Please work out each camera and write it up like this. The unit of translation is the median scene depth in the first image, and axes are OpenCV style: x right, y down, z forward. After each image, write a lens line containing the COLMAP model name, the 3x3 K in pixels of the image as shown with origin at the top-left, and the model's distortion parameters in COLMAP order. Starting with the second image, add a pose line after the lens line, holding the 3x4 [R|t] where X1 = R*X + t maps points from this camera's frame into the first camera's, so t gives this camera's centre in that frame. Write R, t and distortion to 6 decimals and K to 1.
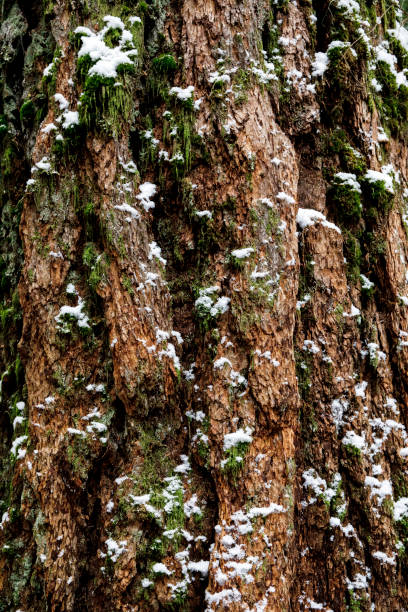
lens RADIAL K [[830.9, 0, 188.2], [0, 830.9, 304.9], [0, 0, 1]] dist [0.029420, 0.074963]
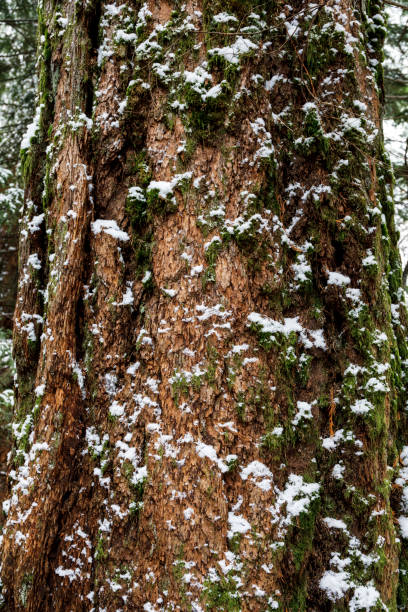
lens RADIAL K [[727.8, 0, 204.0], [0, 727.8, 306.0], [0, 0, 1]] dist [0.010835, 0.016643]
pose [[0.541744, -0.000649, -0.840543, 1.188029], [-0.032946, 0.999215, -0.022006, 0.034608], [0.839898, 0.039614, 0.541297, 0.551659]]
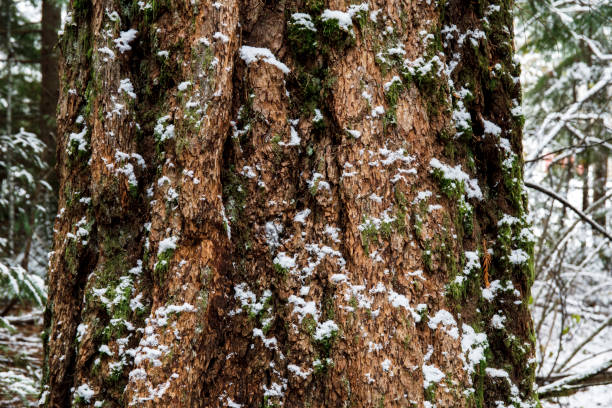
lens RADIAL K [[1124.3, 0, 306.0], [0, 1124.3, 204.0], [0, 0, 1]] dist [0.085228, 0.172195]
pose [[0.859281, 0.033205, -0.510424, 0.994697], [-0.049854, 0.998576, -0.018968, 0.119419], [0.509068, 0.041745, 0.859714, -0.244317]]
